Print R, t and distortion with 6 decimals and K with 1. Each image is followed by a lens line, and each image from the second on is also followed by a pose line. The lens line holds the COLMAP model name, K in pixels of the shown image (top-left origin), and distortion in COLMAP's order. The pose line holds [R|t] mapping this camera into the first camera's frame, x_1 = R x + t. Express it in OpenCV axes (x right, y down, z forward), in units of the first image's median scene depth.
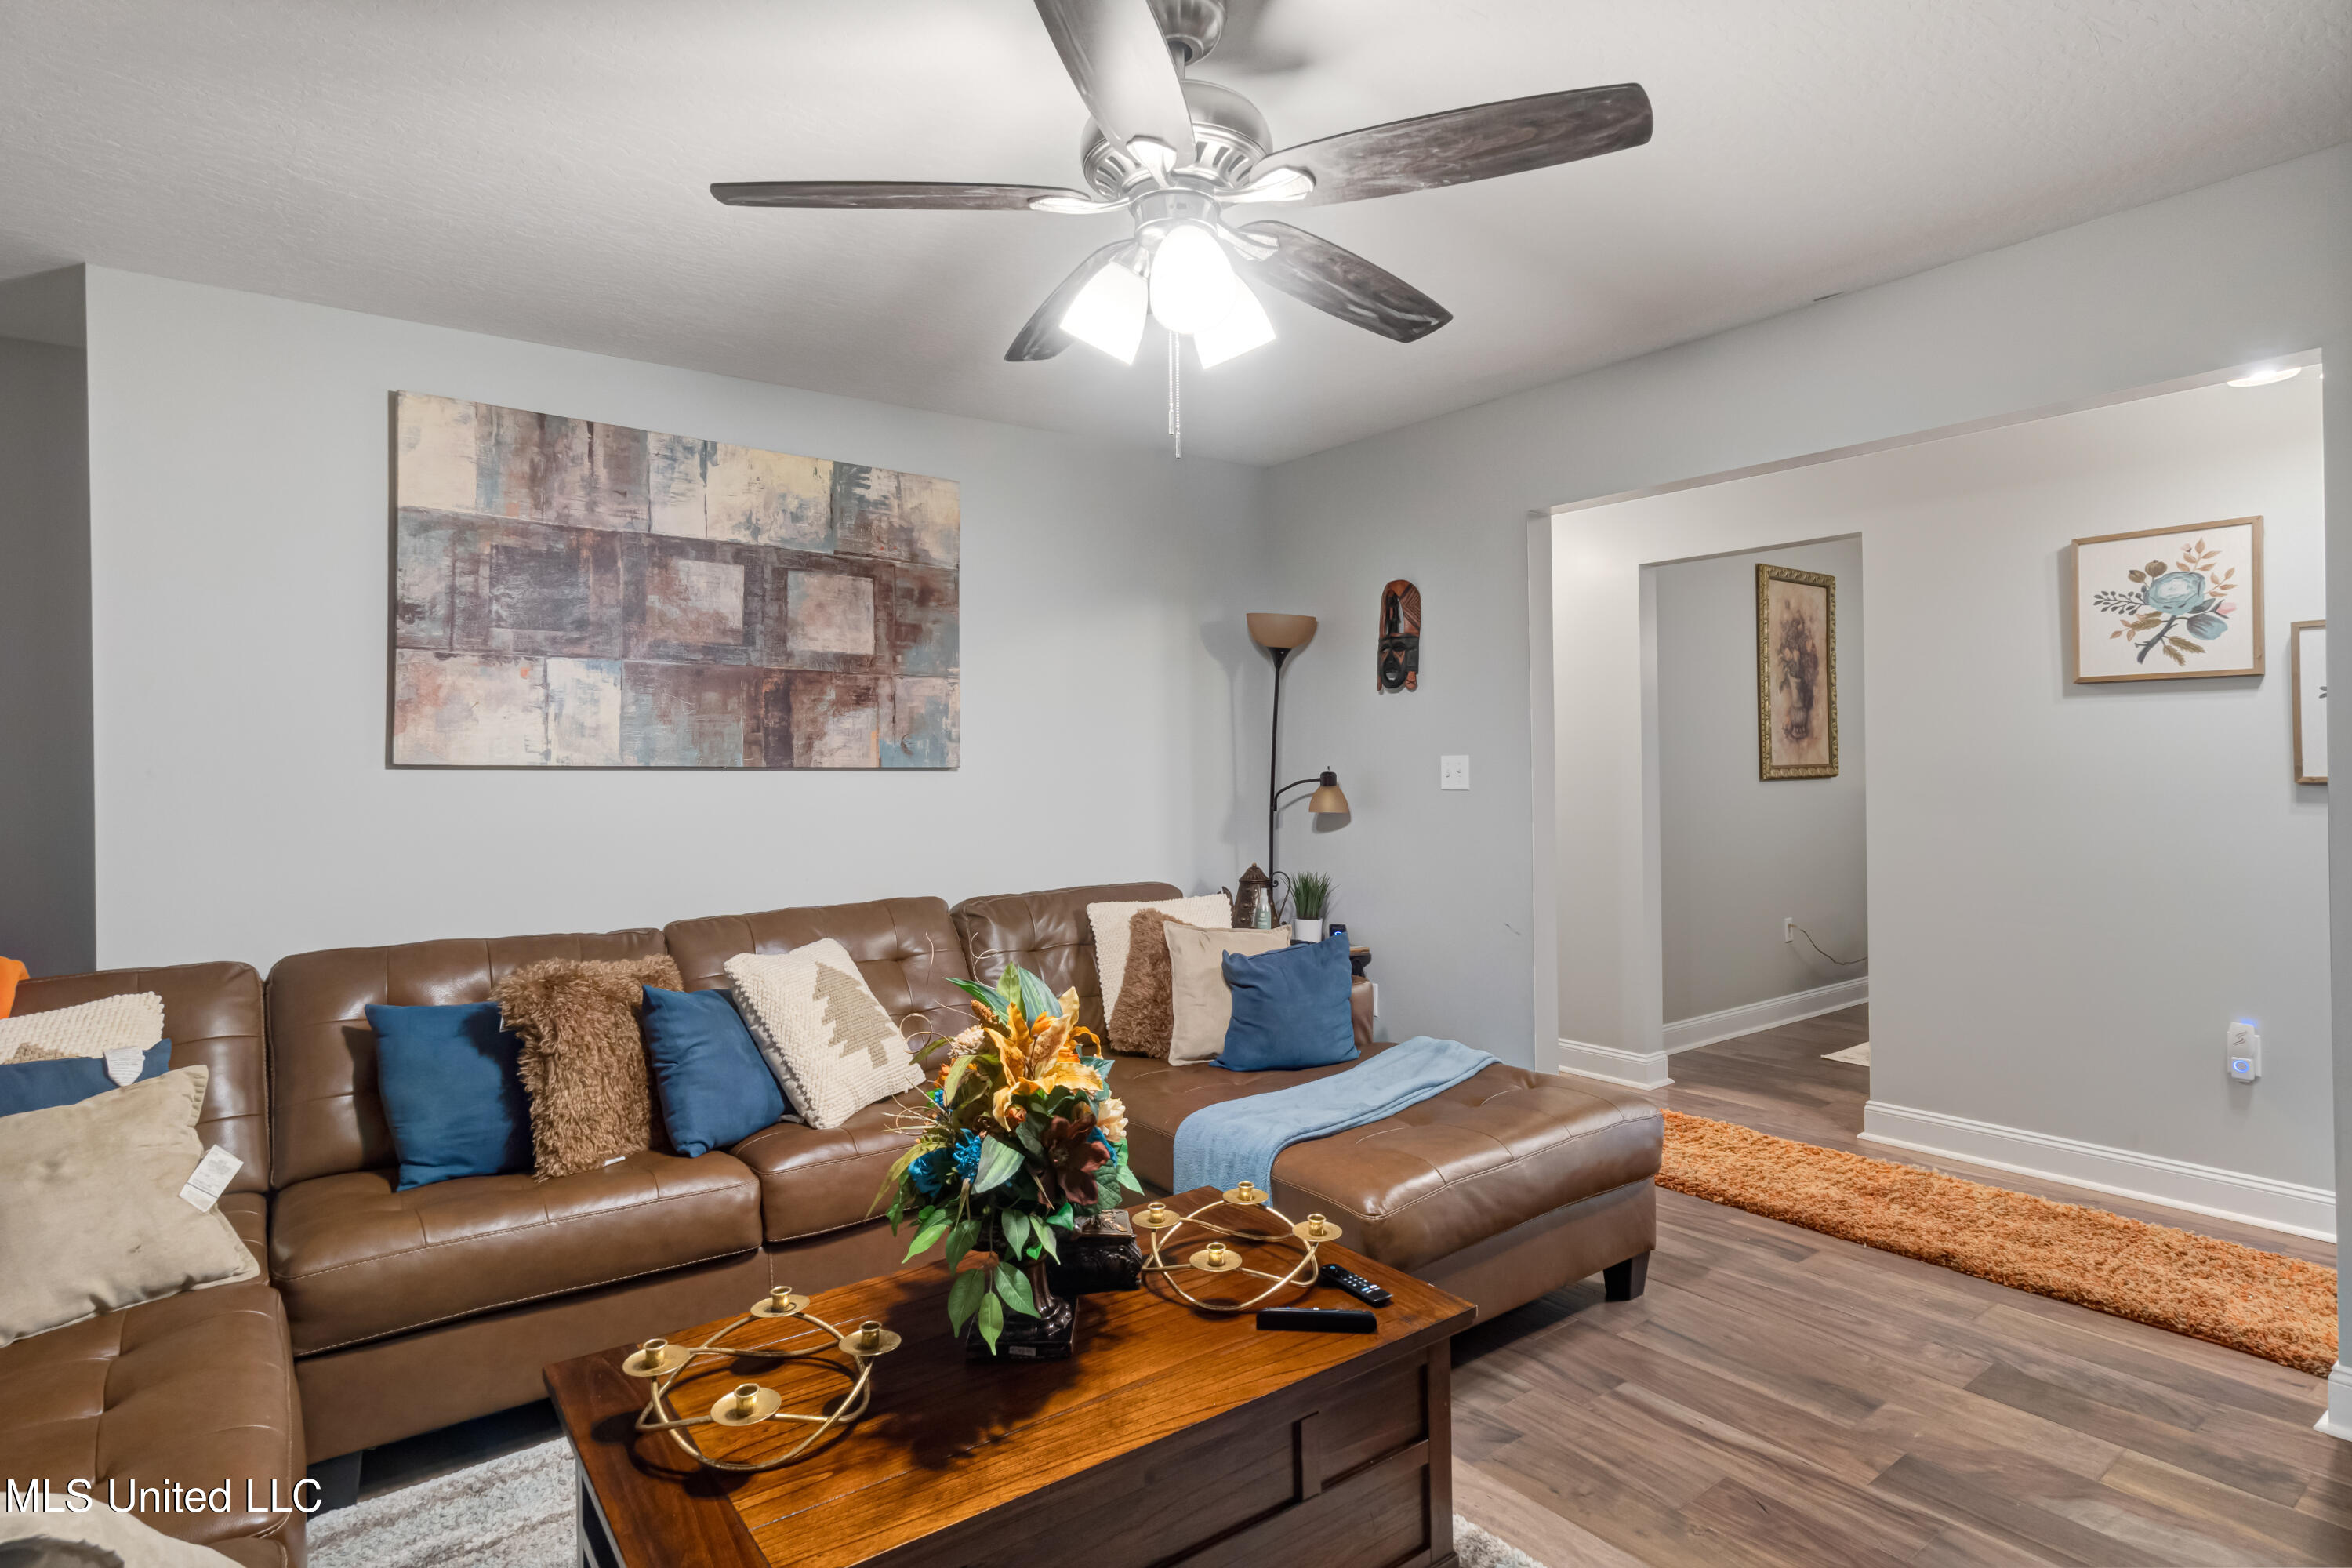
lens RADIAL K [[1205.2, 0, 1172.3], [0, 1205.2, 767.8], [0, 0, 1]] dist [-0.001810, -0.000198]
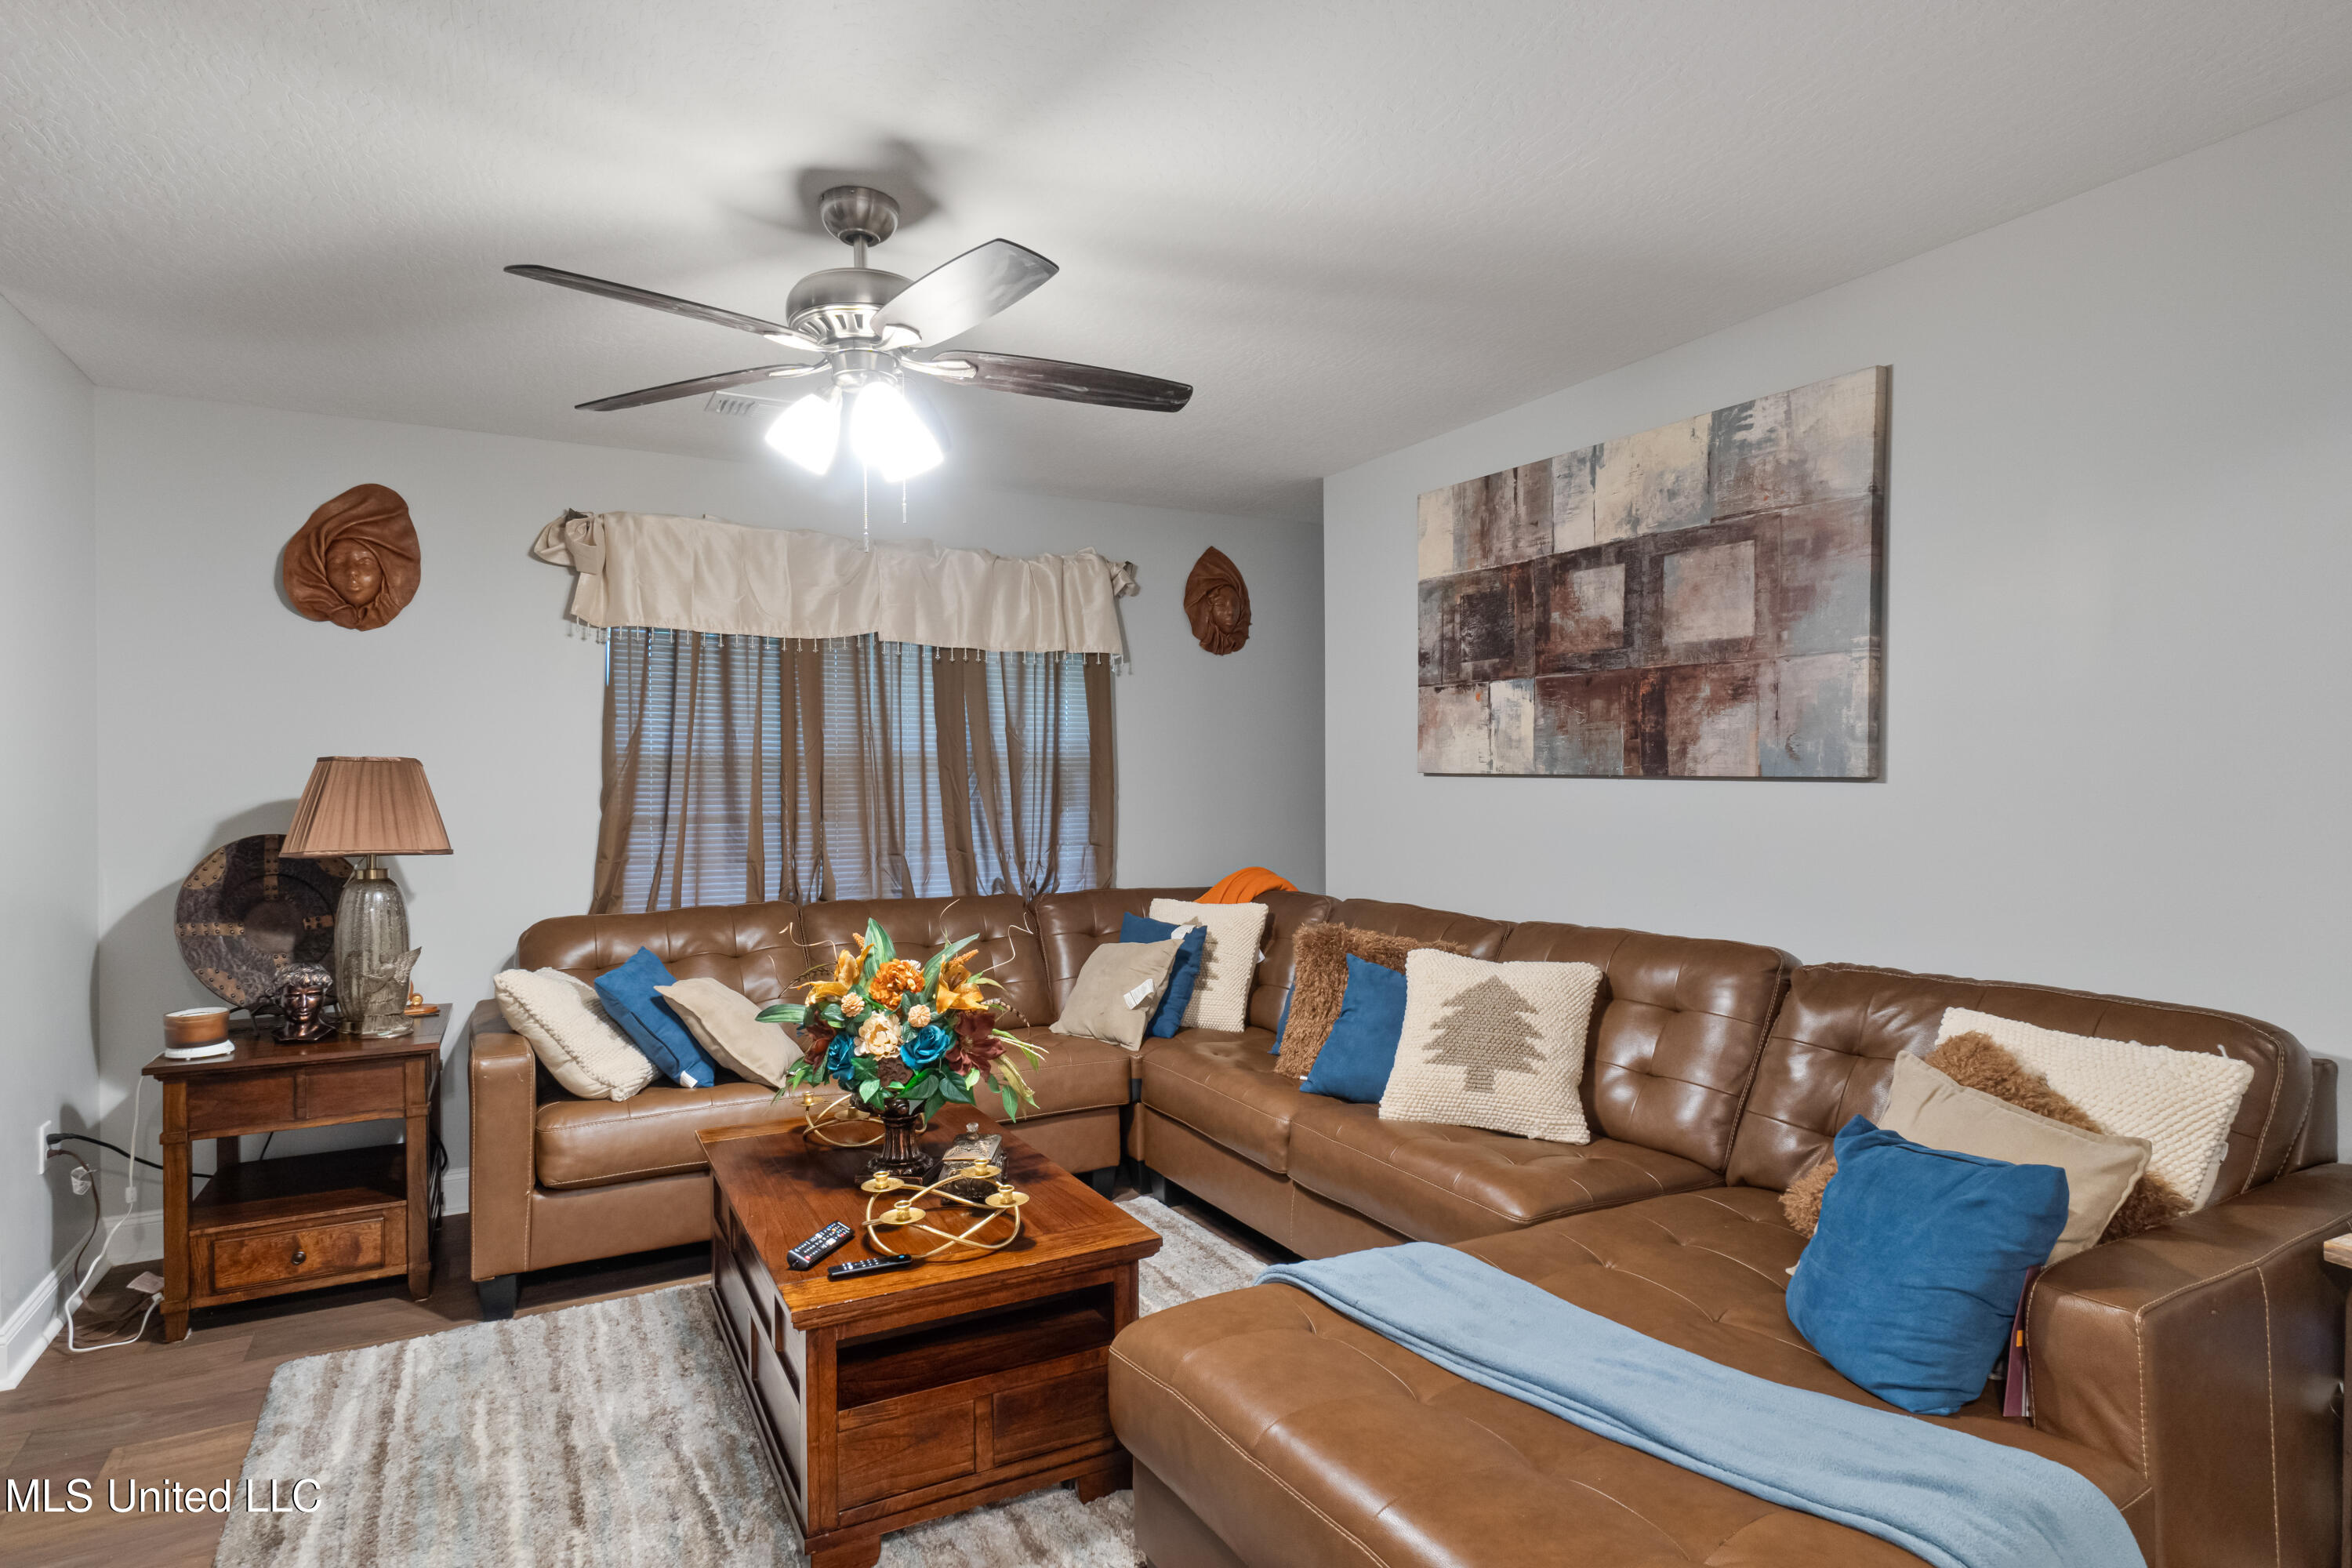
lens RADIAL K [[1250.9, 0, 1176.0], [0, 1250.9, 784.0], [0, 0, 1]] dist [-0.000700, -0.000095]
pose [[-0.141512, 0.015601, -0.989814, 0.665500], [0.005887, 0.999871, 0.014918, -0.010778], [0.989919, -0.003716, -0.141586, 0.783406]]
